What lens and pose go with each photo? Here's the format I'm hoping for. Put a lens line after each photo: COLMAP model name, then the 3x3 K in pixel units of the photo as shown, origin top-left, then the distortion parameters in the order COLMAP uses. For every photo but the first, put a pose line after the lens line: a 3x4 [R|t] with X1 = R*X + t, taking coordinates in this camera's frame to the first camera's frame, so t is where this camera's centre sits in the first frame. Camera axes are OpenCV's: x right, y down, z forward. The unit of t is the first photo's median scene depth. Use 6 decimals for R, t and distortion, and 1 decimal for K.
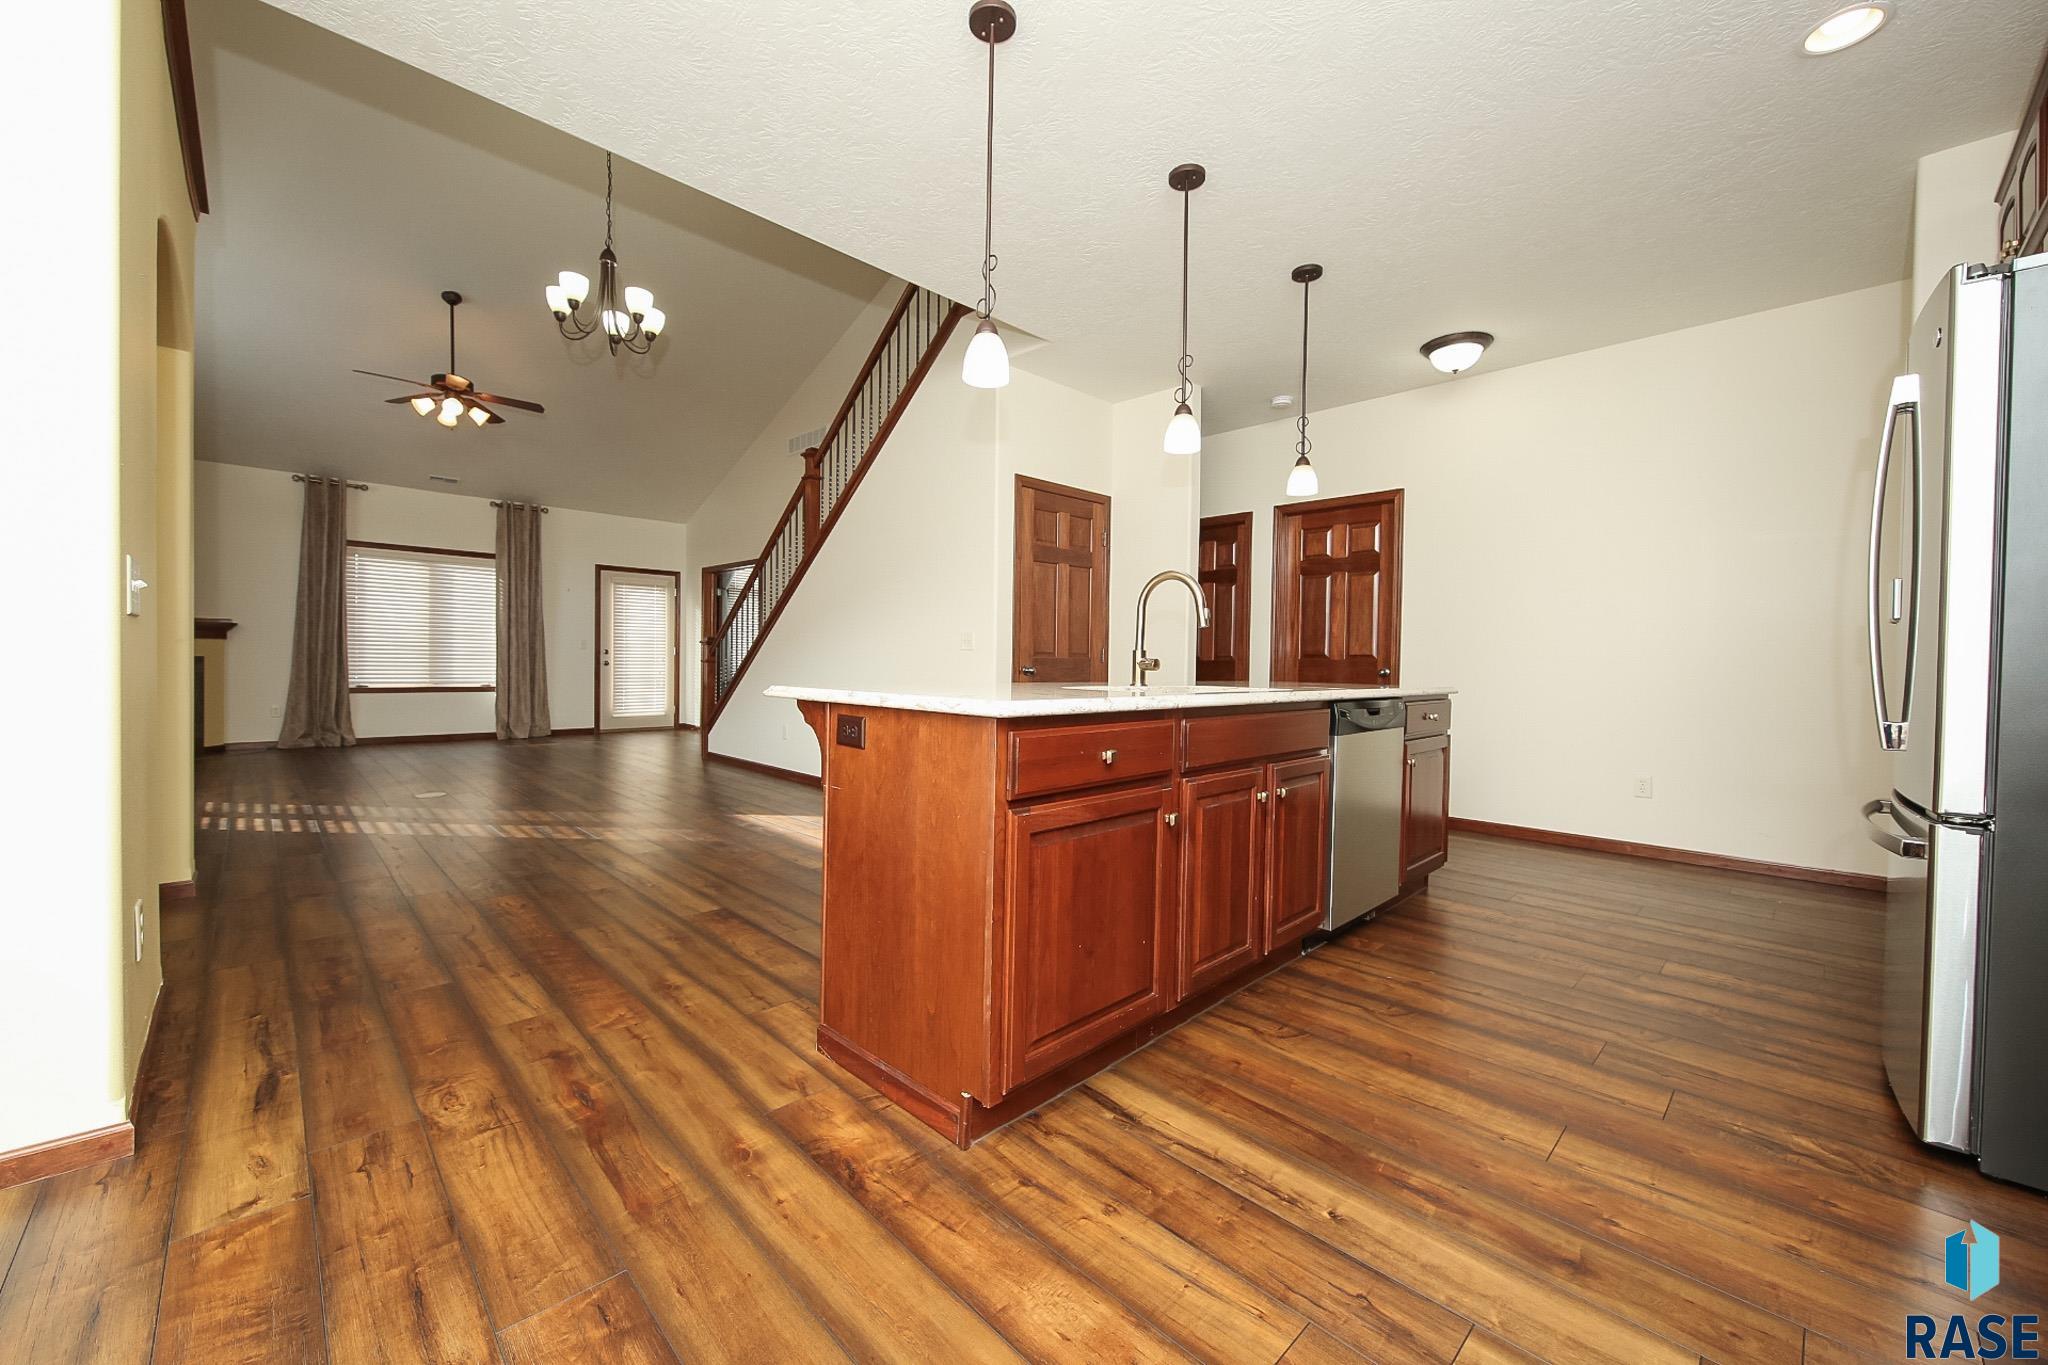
lens RADIAL K [[787.8, 0, 1011.5], [0, 787.8, 672.8], [0, 0, 1]] dist [0.005908, -0.003214]
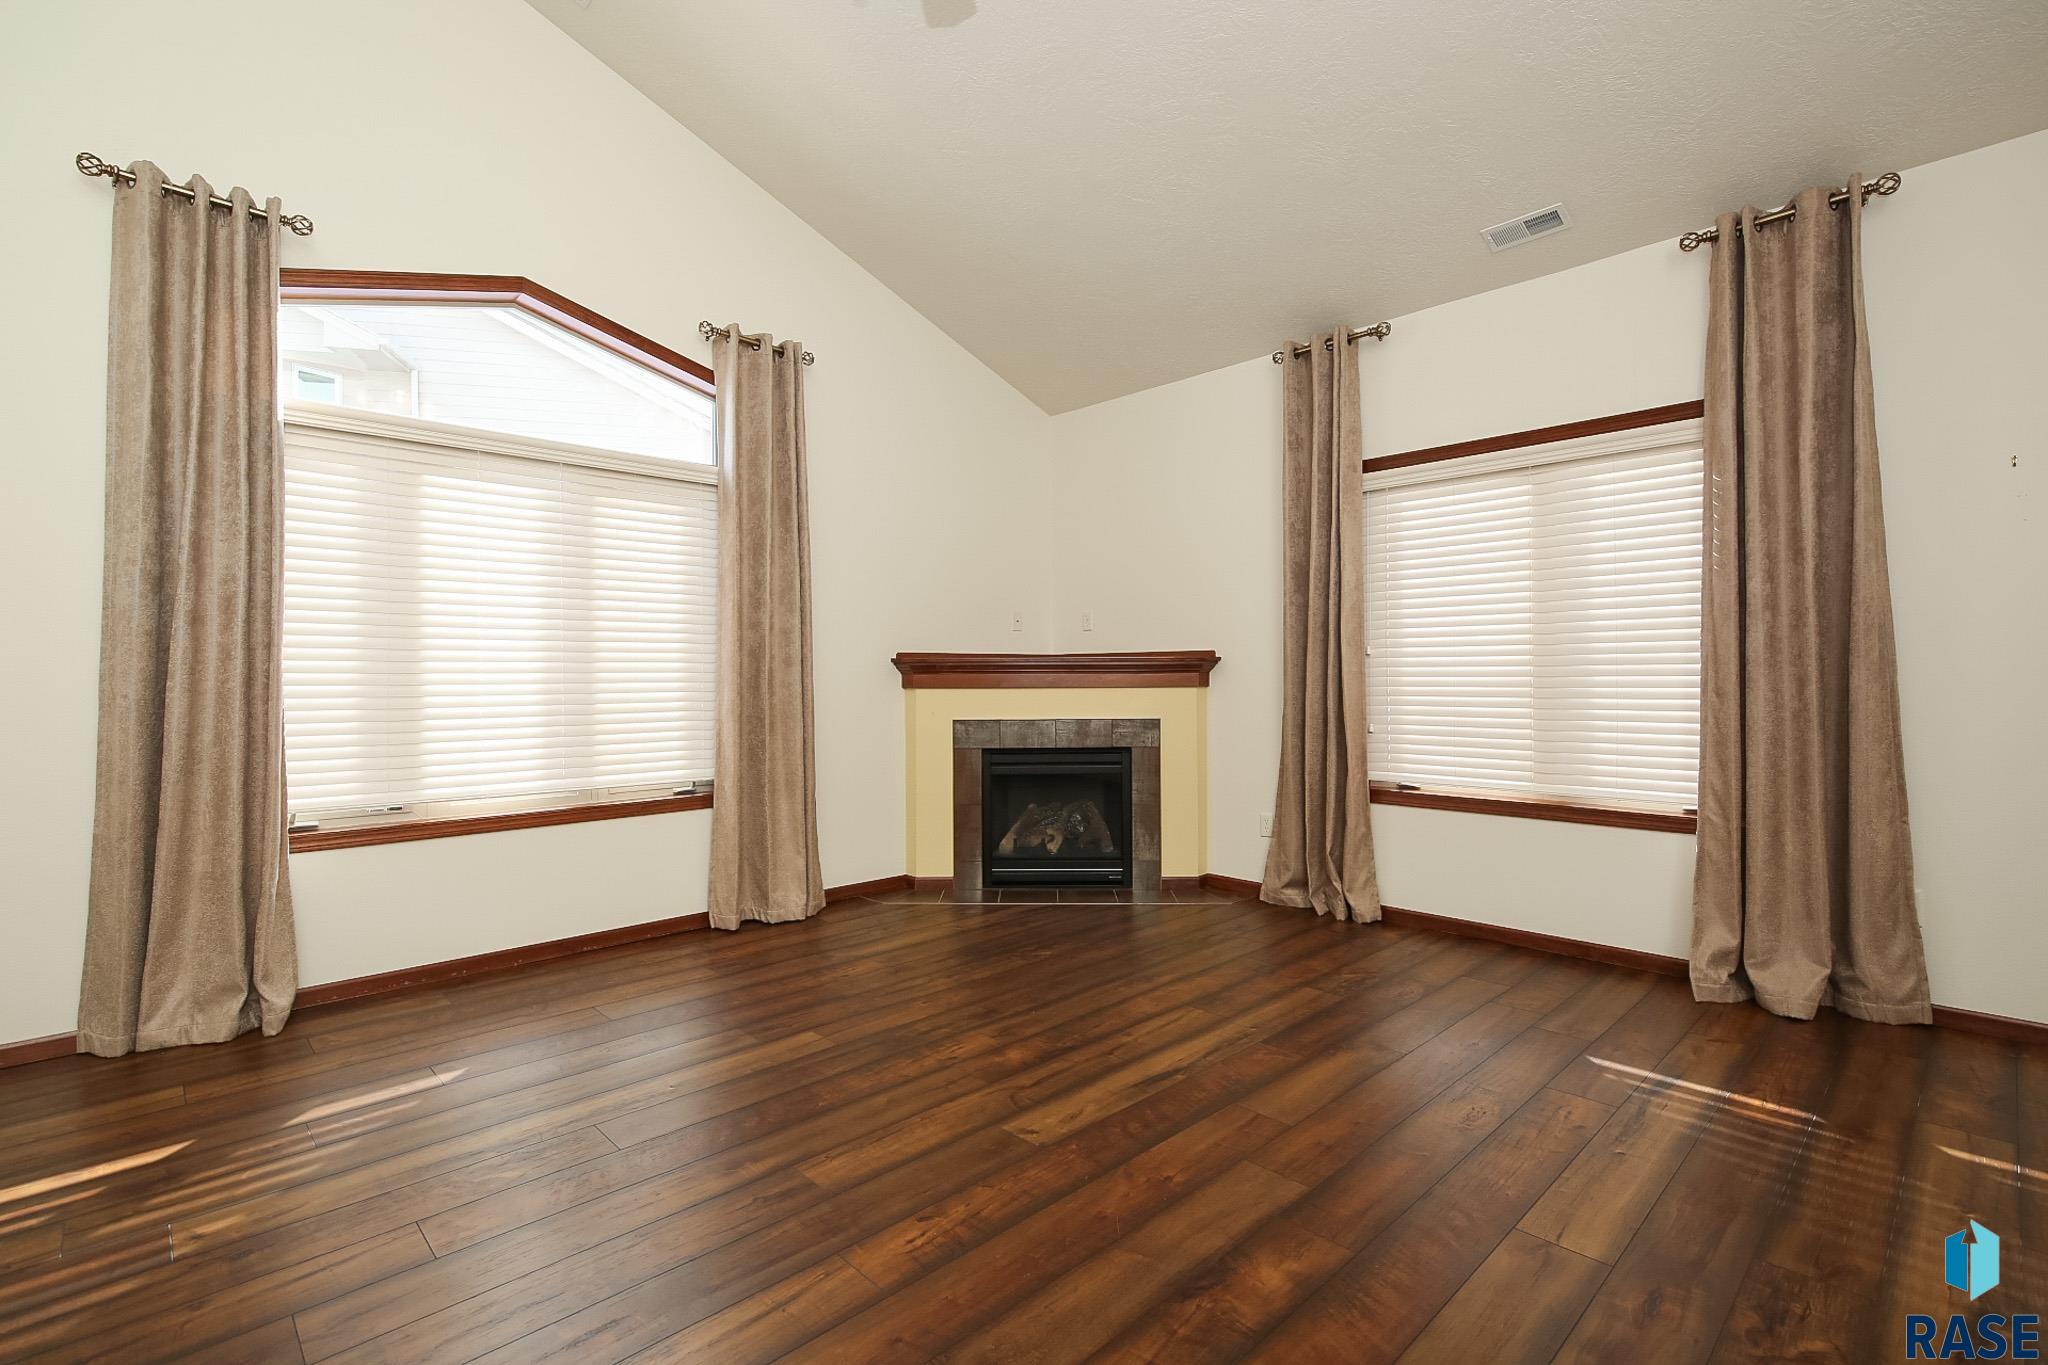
lens RADIAL K [[930.3, 0, 1034.6], [0, 930.3, 678.1], [0, 0, 1]] dist [0.002586, -0.000647]
pose [[-0.003780, -0.010792, -0.999935, -0.975630], [-0.006001, 0.999924, -0.010770, -0.114792], [0.999975, 0.005960, -0.003845, 2.537422]]
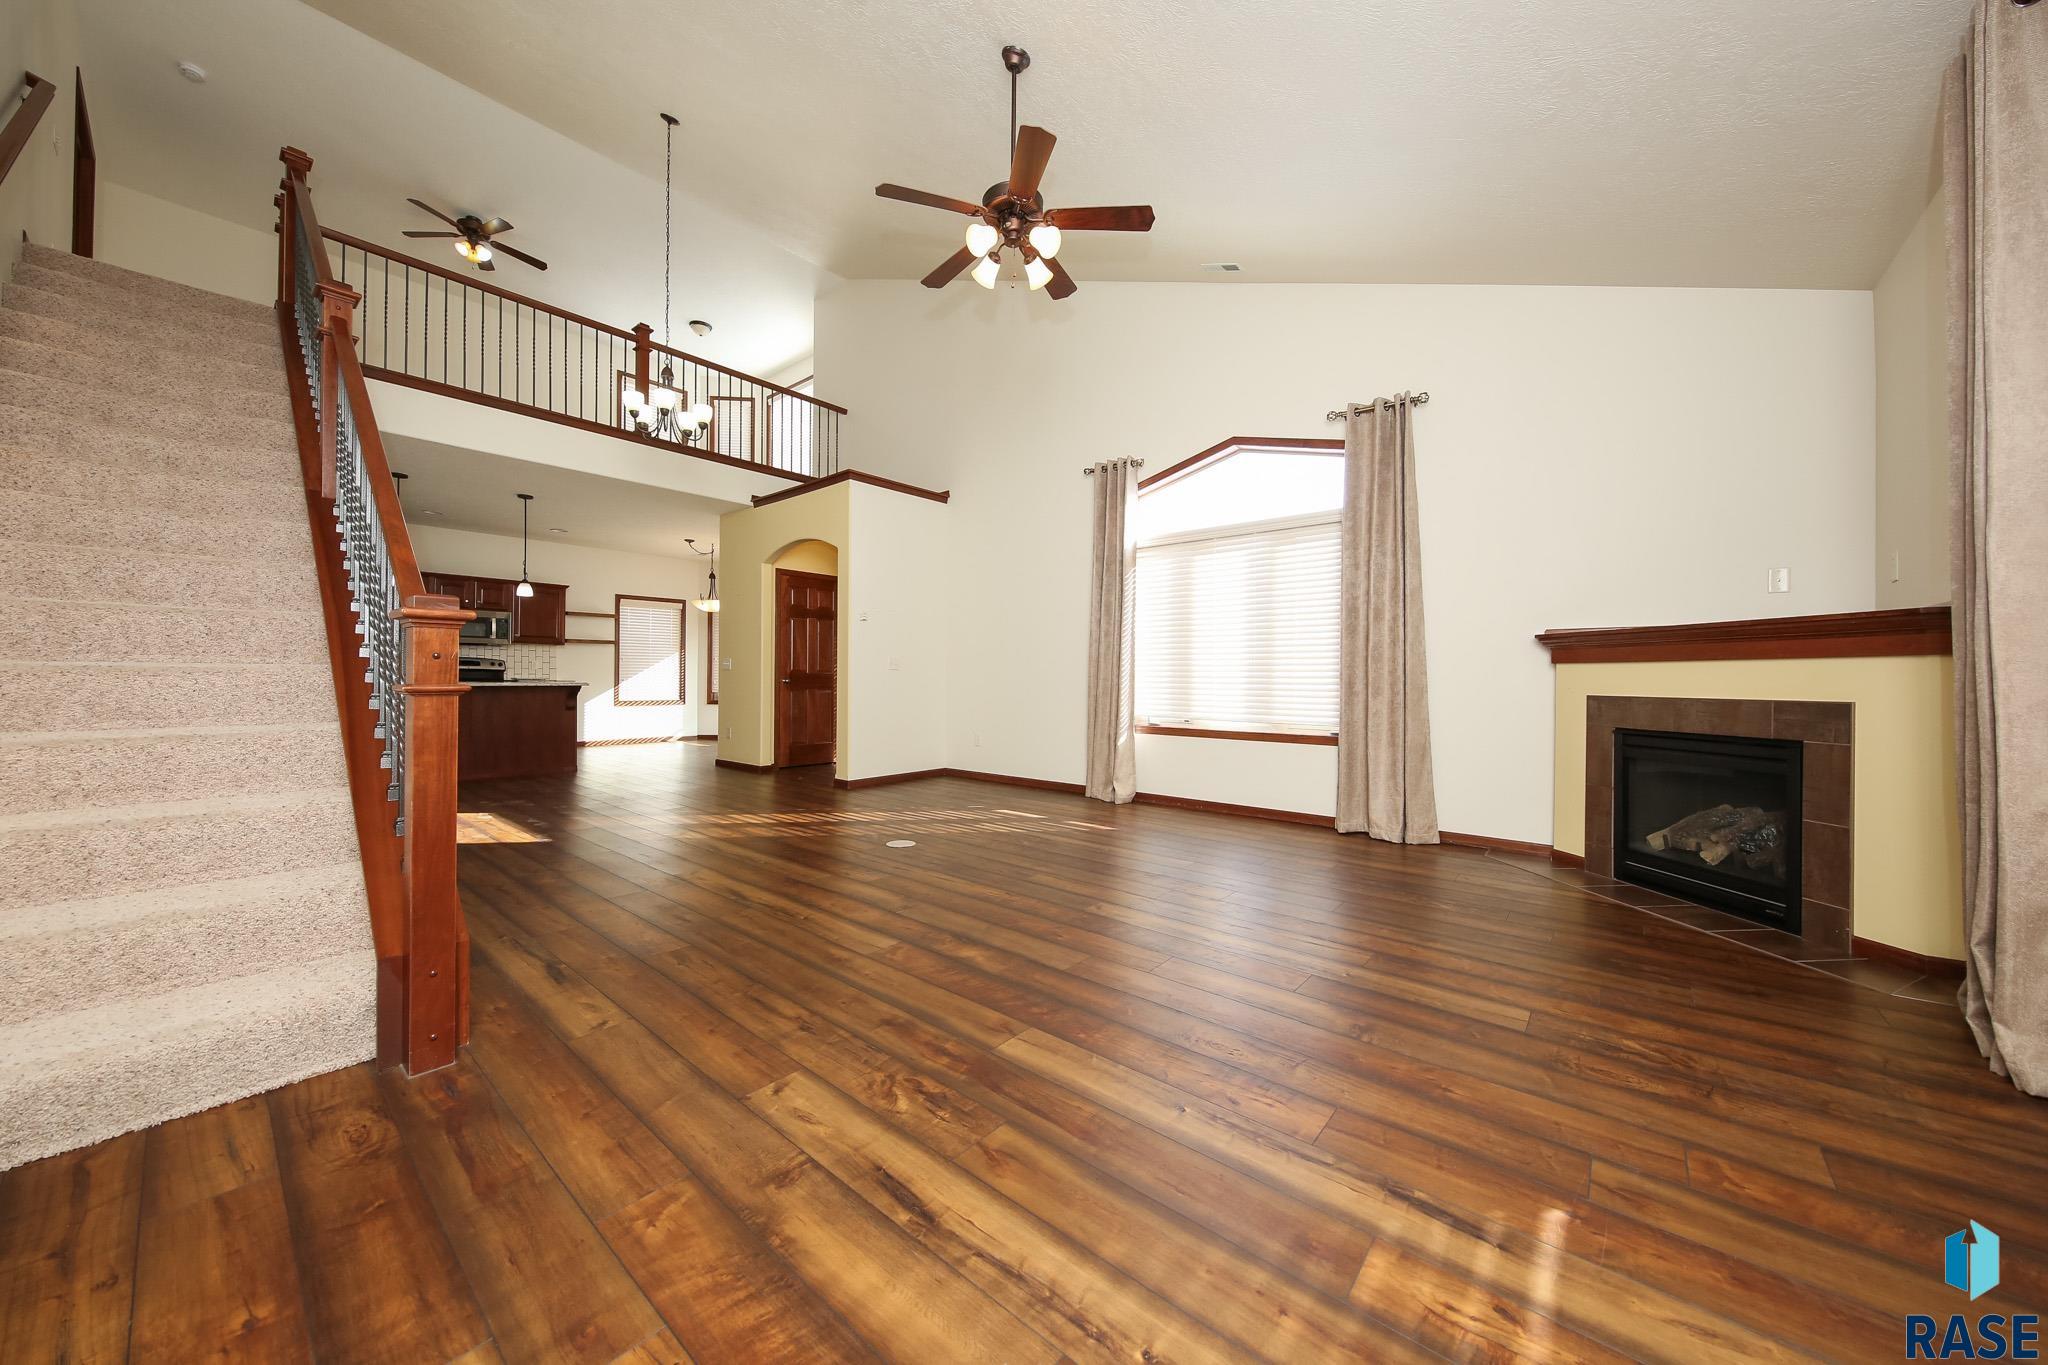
lens RADIAL K [[720.4, 0, 1009.5], [0, 720.4, 670.8], [0, 0, 1]] dist [0.000664, -0.001914]
pose [[-0.996202, -0.022006, -0.084244, -1.606361], [-0.022302, 0.999748, 0.002583, -0.076745], [0.084165, 0.004452, -0.996442, 3.663986]]
